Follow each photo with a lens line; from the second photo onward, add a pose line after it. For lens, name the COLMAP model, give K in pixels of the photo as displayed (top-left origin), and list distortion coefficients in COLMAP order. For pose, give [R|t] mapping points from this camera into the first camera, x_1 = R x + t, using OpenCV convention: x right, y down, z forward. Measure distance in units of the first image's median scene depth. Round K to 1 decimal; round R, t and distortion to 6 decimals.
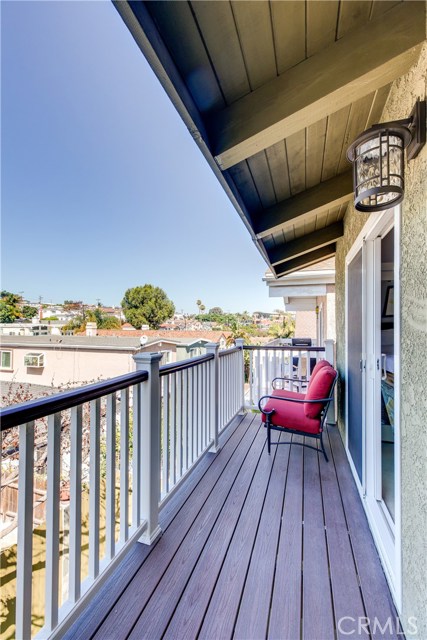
lens RADIAL K [[287.2, 0, 212.0], [0, 287.2, 323.7], [0, 0, 1]] dist [0.005275, -0.002139]
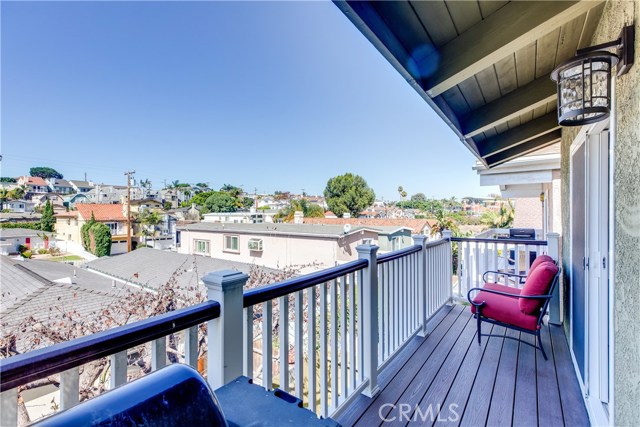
lens RADIAL K [[287.2, 0, 320.6], [0, 287.2, 214.7], [0, 0, 1]] dist [0.005275, -0.002139]
pose [[0.950557, -0.005646, -0.310499, -0.018578], [0.009388, 0.999900, 0.010558, -0.027401], [0.310409, -0.012950, 0.950515, -0.148542]]
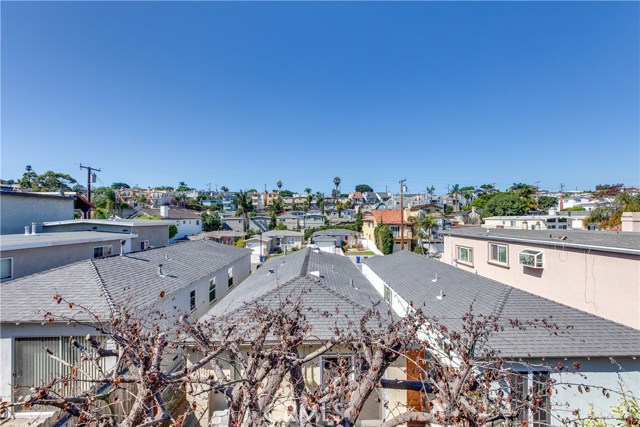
lens RADIAL K [[287.2, 0, 317.6], [0, 287.2, 216.9], [0, 0, 1]] dist [0.005275, -0.002139]
pose [[0.316543, -0.016332, -0.948437, -0.032677], [0.019418, 0.999754, -0.010735, -0.005575], [0.948379, -0.015019, 0.316783, 0.764288]]
